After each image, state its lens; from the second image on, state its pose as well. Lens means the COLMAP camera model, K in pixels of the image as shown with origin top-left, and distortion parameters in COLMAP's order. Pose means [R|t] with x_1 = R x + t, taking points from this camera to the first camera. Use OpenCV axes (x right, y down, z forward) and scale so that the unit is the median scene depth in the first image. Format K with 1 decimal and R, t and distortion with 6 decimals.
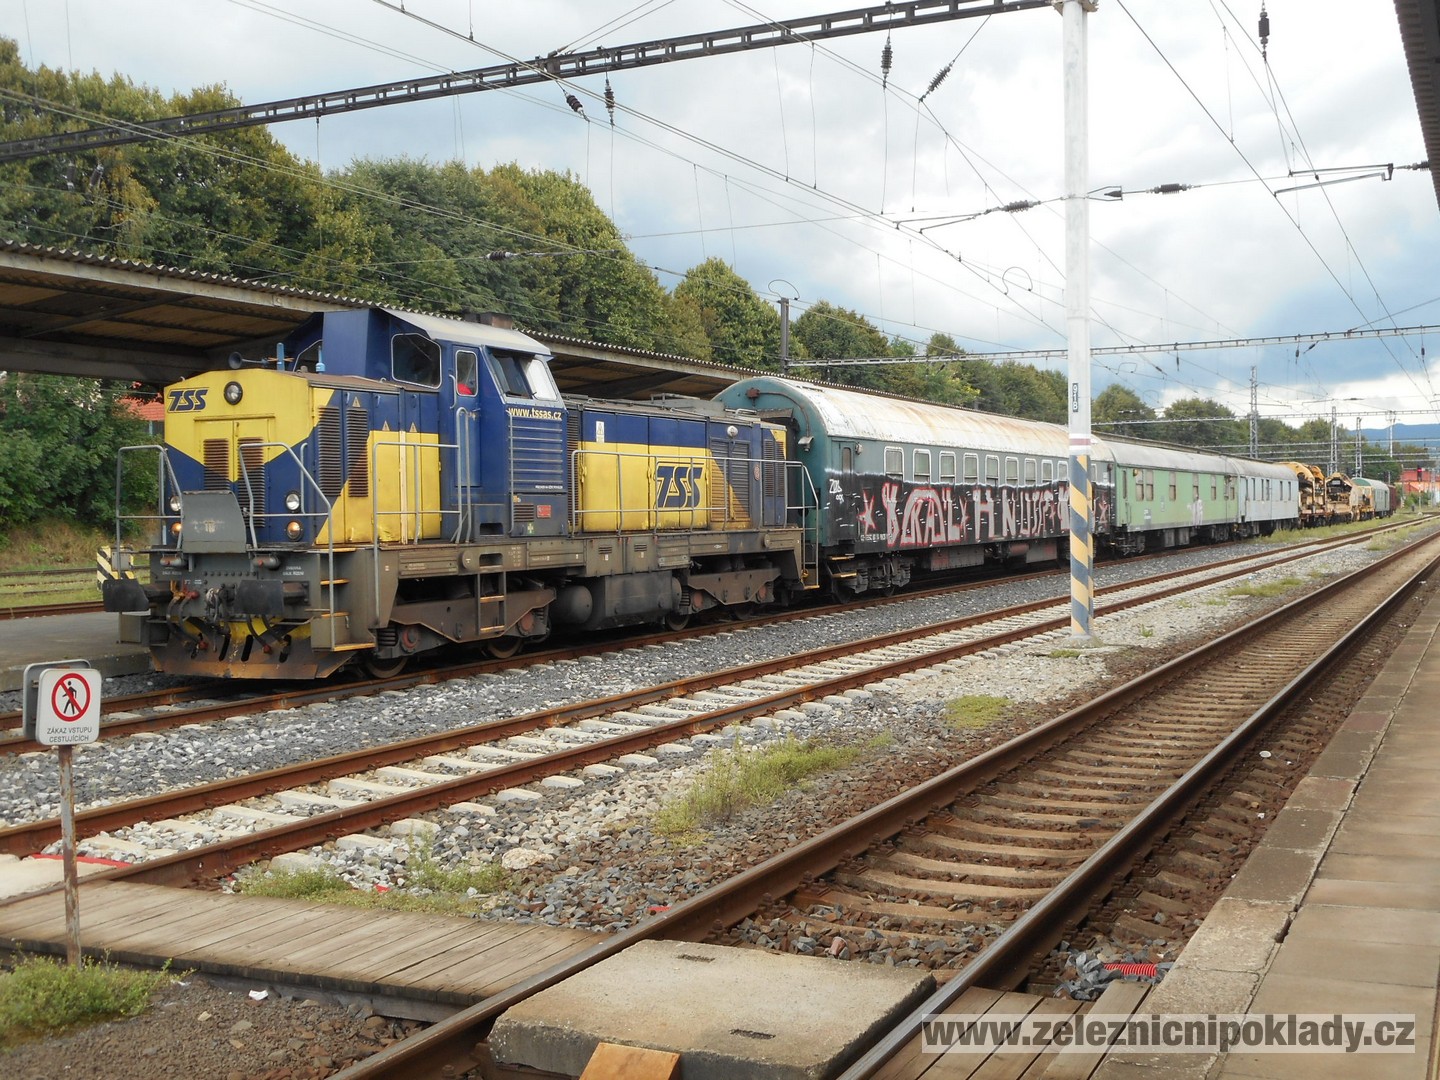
lens RADIAL K [[1588.7, 0, 698.5], [0, 1588.7, 528.4], [0, 0, 1]] dist [0.008650, -0.031069]
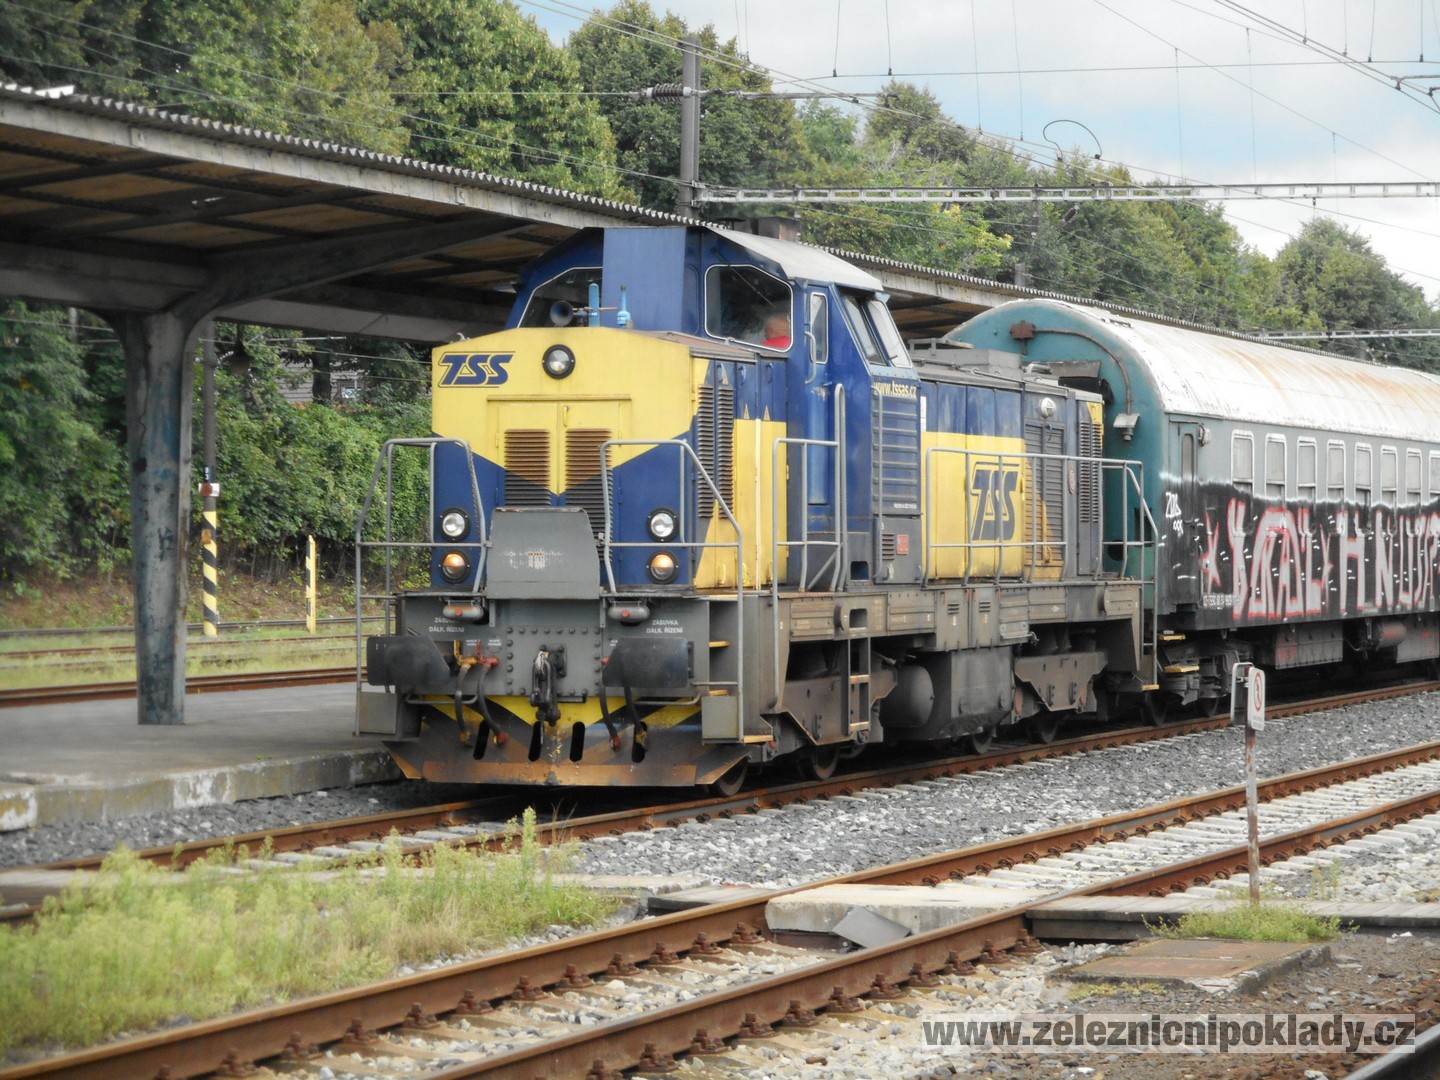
lens RADIAL K [[4564.1, 0, 722.9], [0, 4564.1, 484.1], [0, 0, 1]] dist [0.114265, -2.852723]
pose [[0.990762, 0.016070, 0.134659, -0.303406], [-0.012681, 0.999582, -0.025987, 0.009927], [-0.135020, 0.024040, 0.990551, -0.578480]]
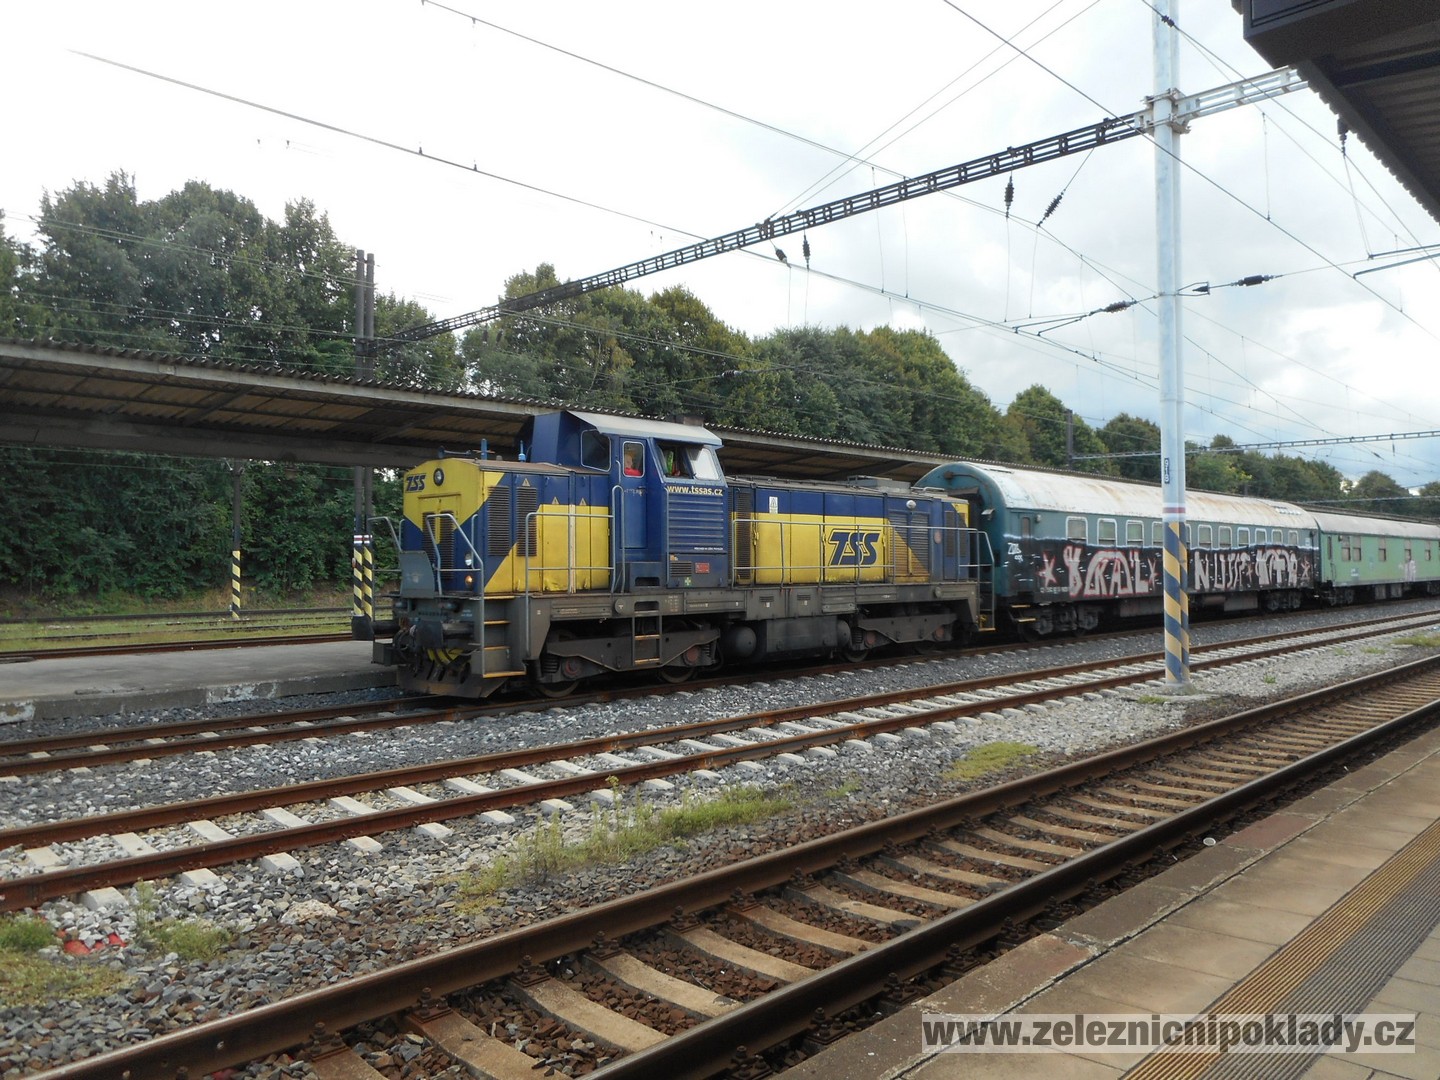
lens RADIAL K [[1083.1, 0, 703.8], [0, 1083.1, 531.8], [0, 0, 1]] dist [-0.015621, 0.000957]
pose [[0.953947, -0.002812, -0.299962, 0.118493], [-0.009726, 0.999140, -0.040299, -0.003416], [0.299817, 0.041360, 0.953100, 0.132838]]
